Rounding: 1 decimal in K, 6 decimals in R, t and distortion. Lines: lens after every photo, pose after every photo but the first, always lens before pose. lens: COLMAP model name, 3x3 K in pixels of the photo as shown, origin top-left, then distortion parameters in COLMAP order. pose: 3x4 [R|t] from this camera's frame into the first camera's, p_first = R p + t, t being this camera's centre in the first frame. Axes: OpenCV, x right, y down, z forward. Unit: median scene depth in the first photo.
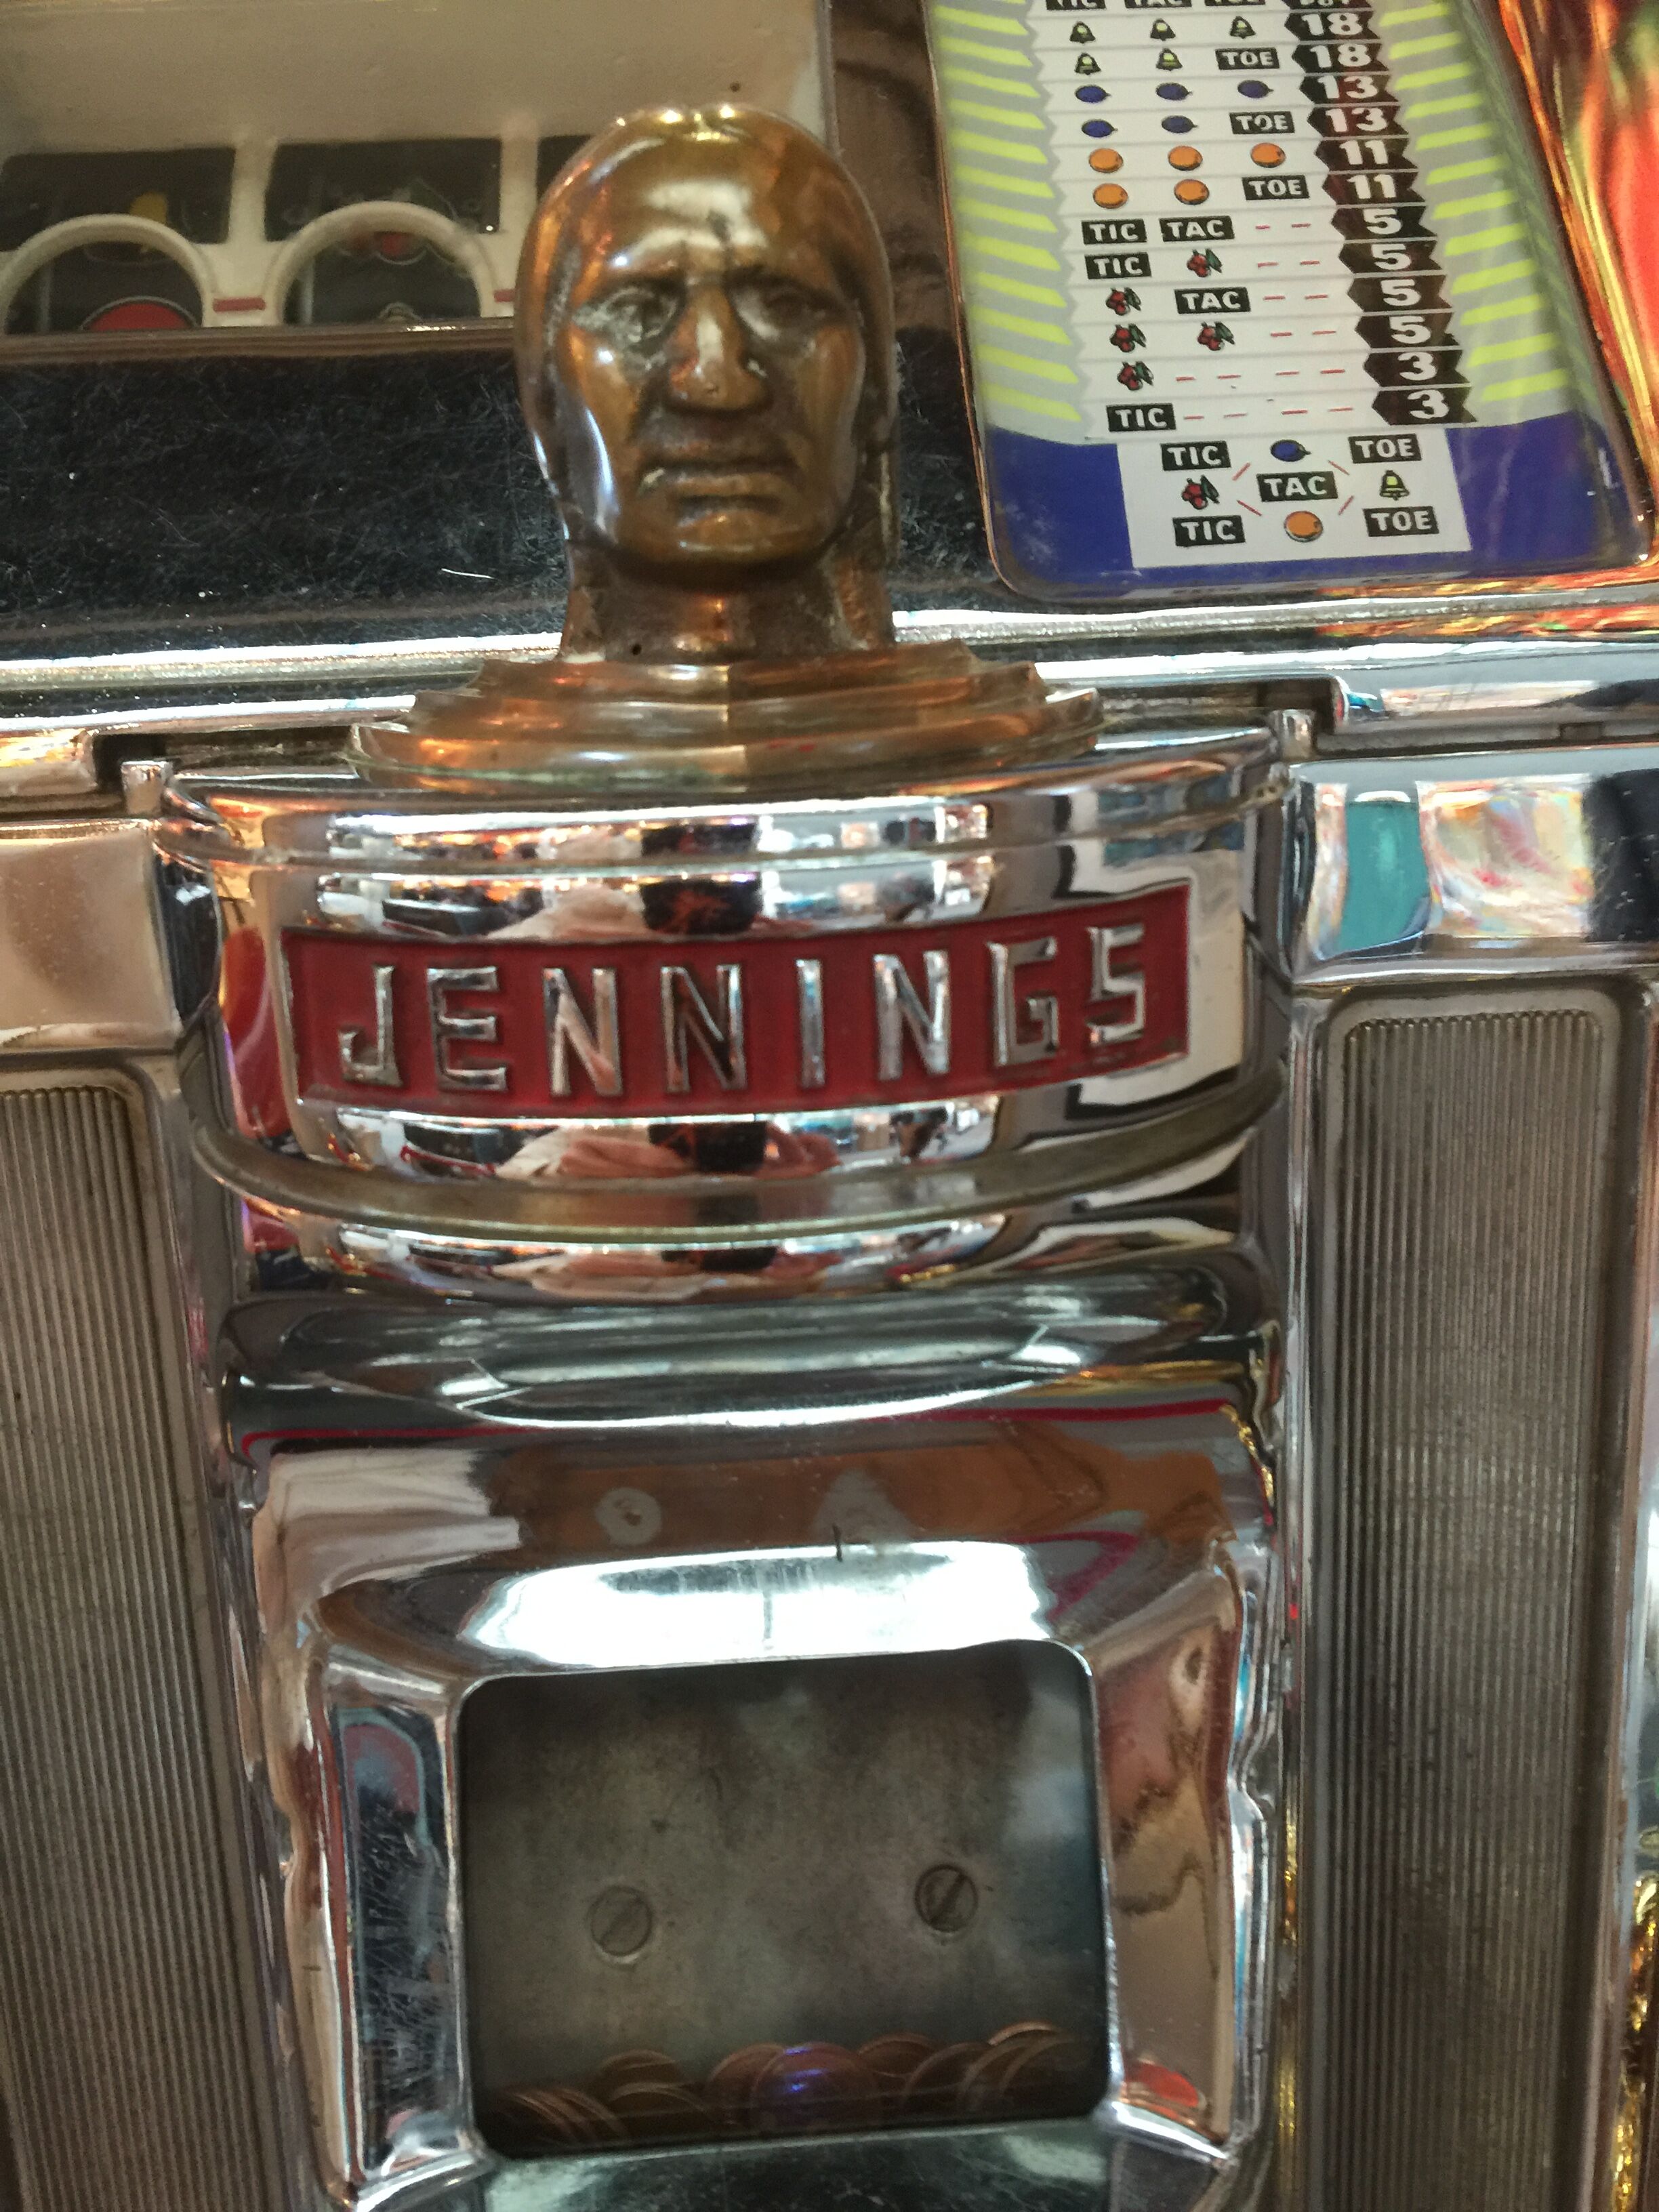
lens RADIAL K [[1889.6, 0, 829.5], [0, 1889.6, 1106.0], [0, 0, 1]] dist [0.095901, -0.177629]
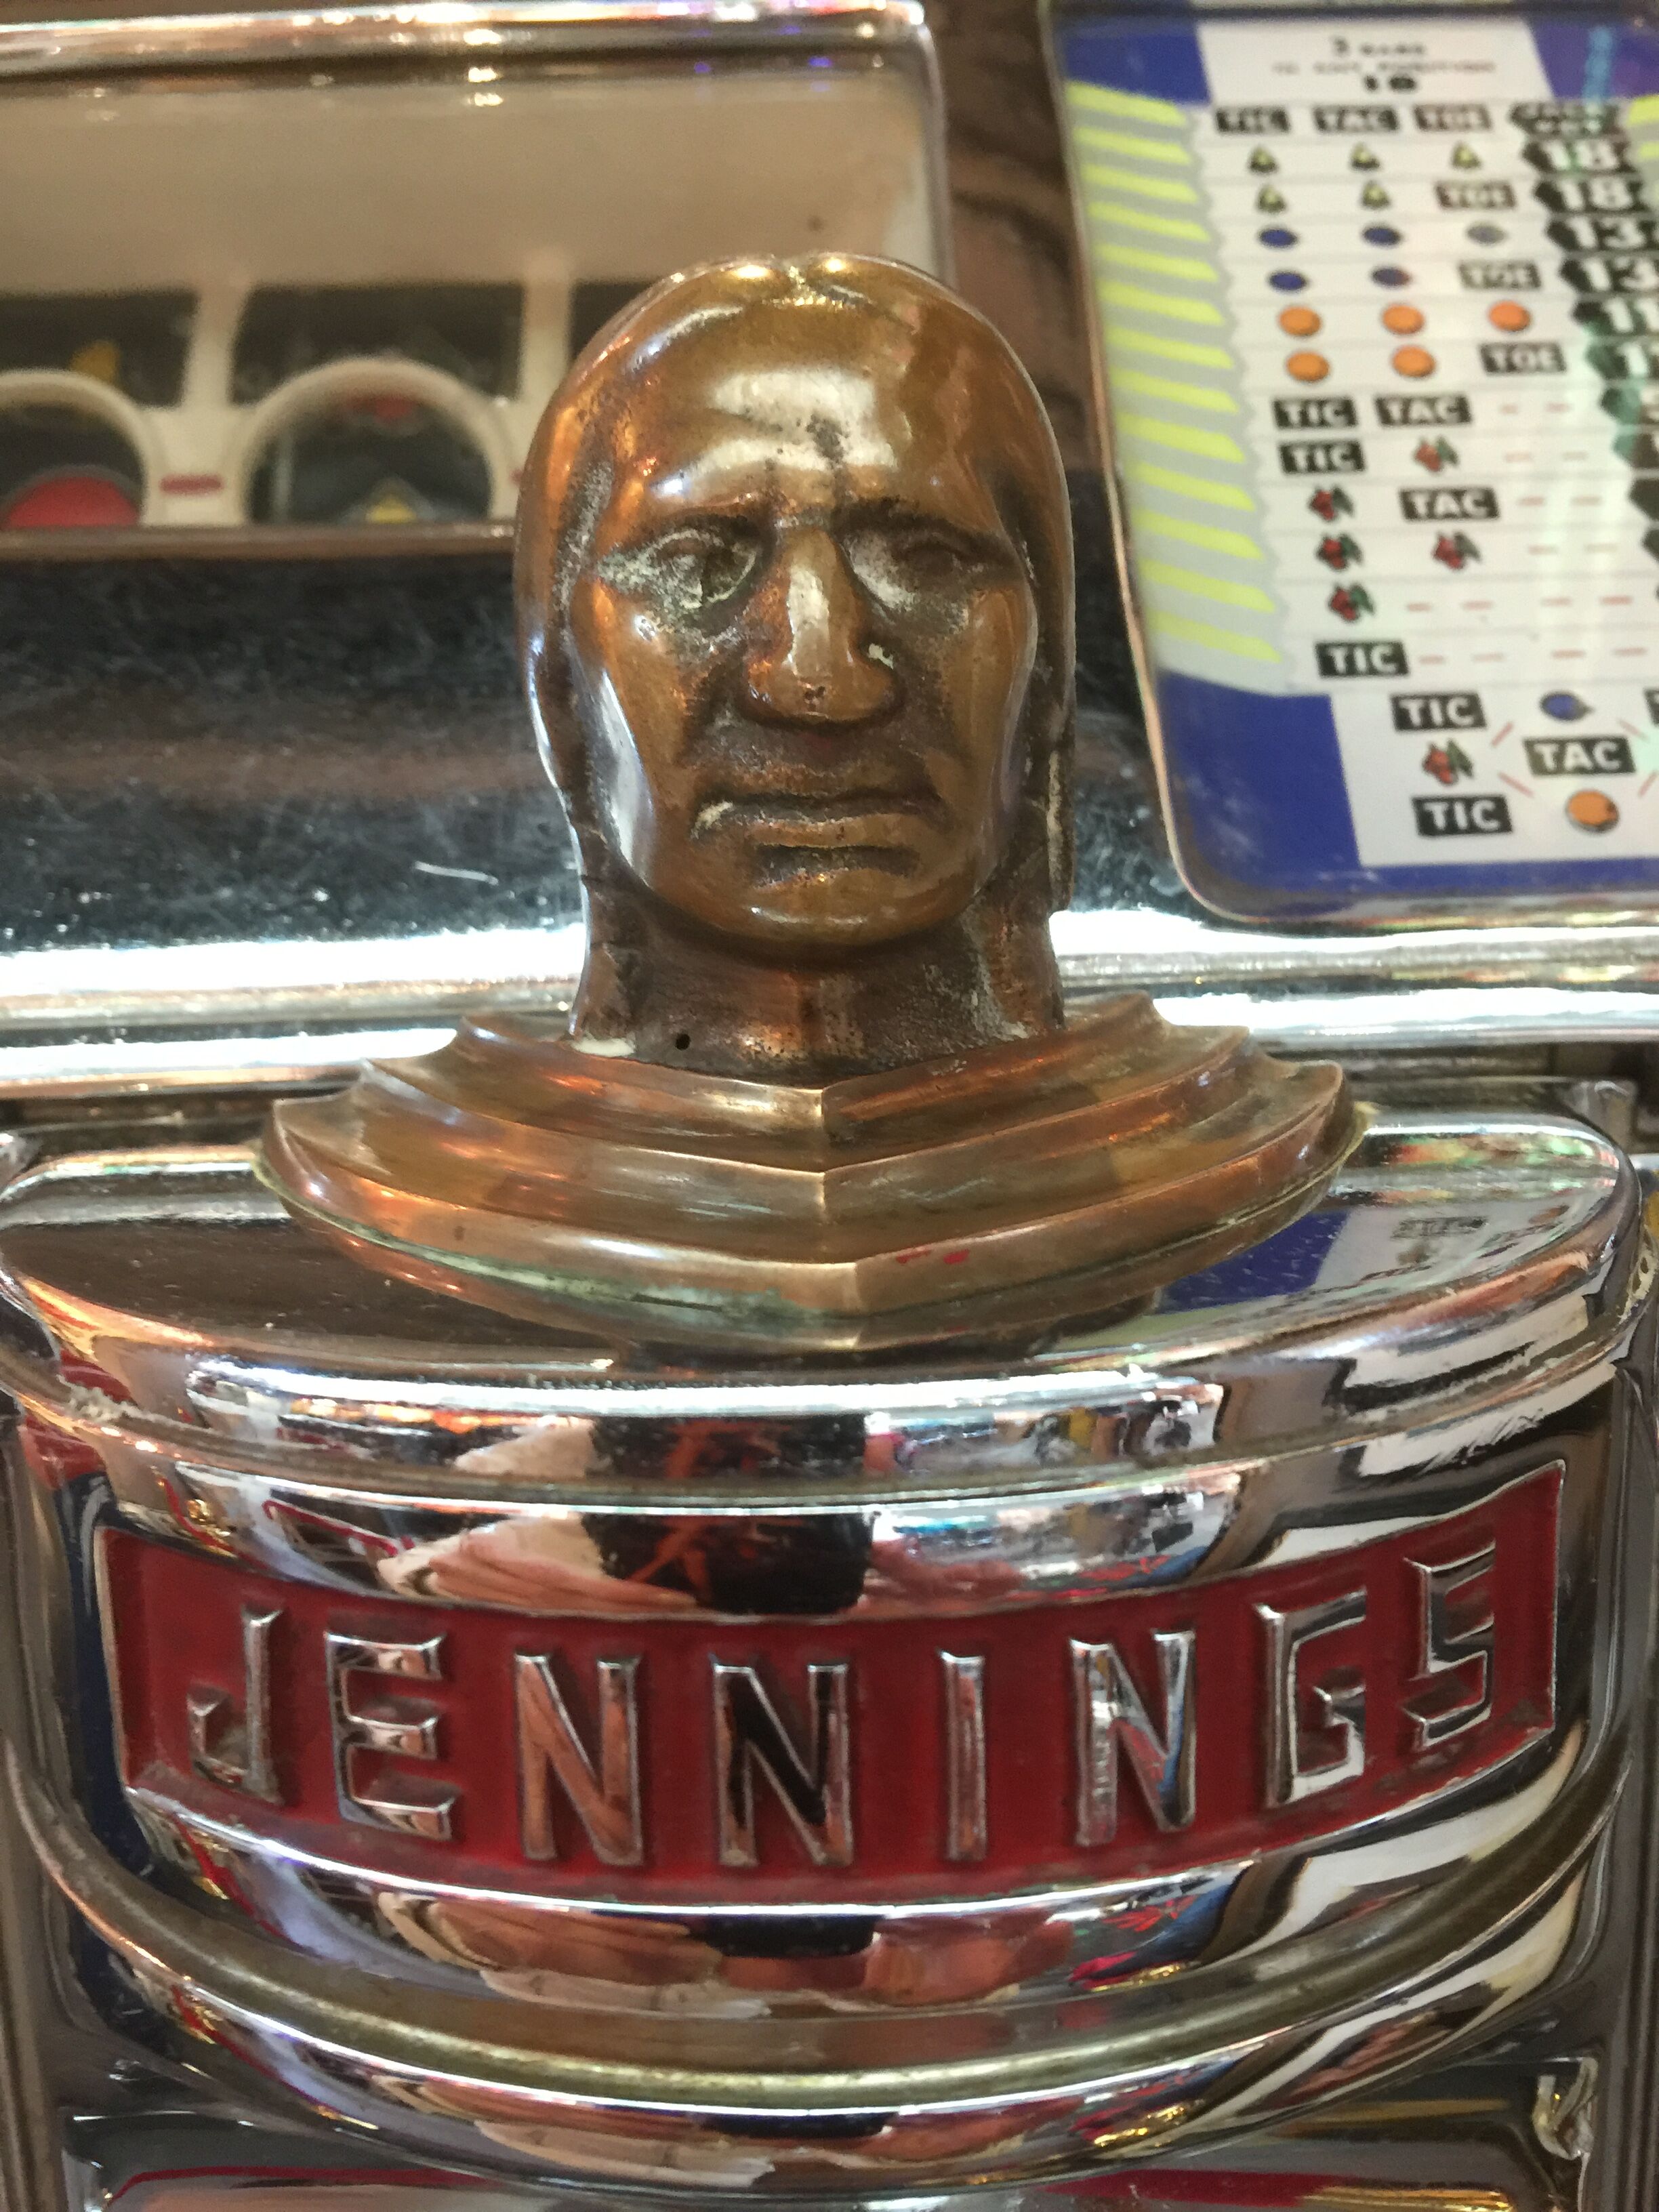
lens RADIAL K [[1921.9, 0, 830.7], [0, 1921.9, 1118.7], [0, 0, 1]] dist [0.070414, -0.163485]
pose [[0.999749, 0.015557, -0.016139, -0.030064], [-0.016432, 0.998319, -0.055584, -0.138985], [0.015247, 0.055836, 0.998324, 0.258579]]
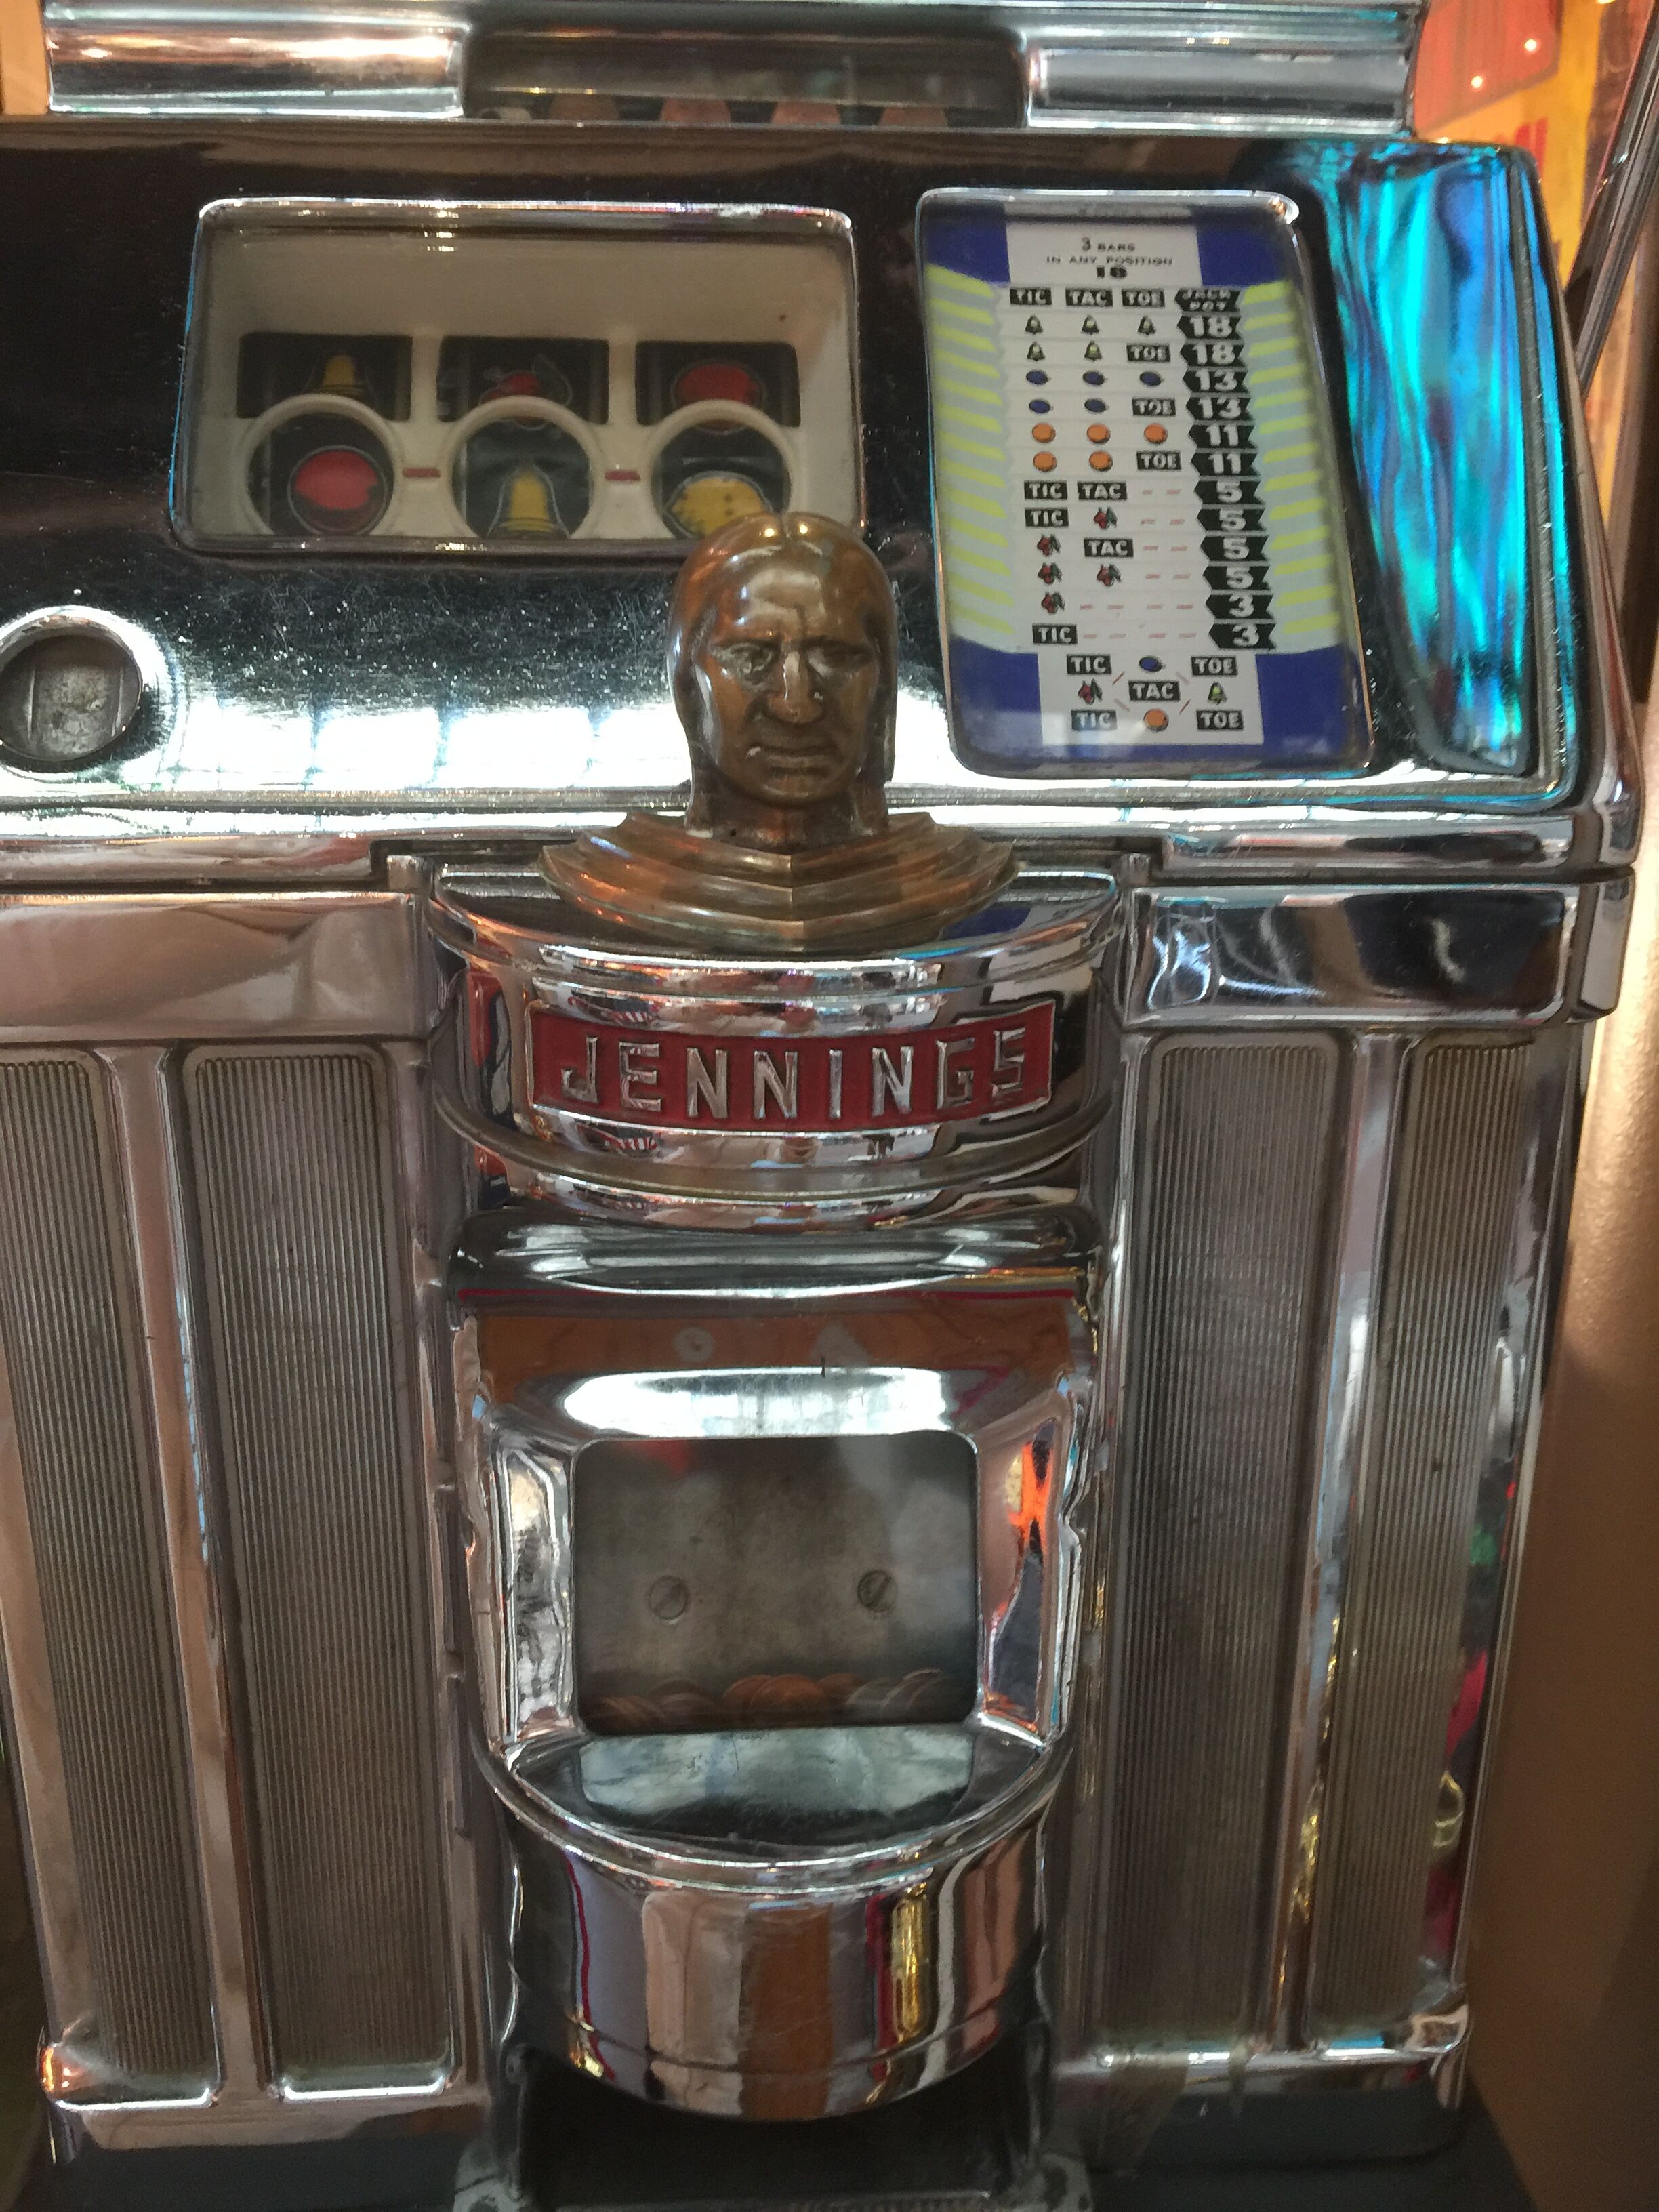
lens RADIAL K [[1921.9, 0, 830.7], [0, 1921.9, 1118.7], [0, 0, 1]] dist [0.070414, -0.163485]
pose [[0.998427, 0.041573, 0.037613, -0.054658], [-0.045127, 0.994045, 0.099190, -0.128496], [-0.033266, -0.100732, 0.994357, -0.548749]]
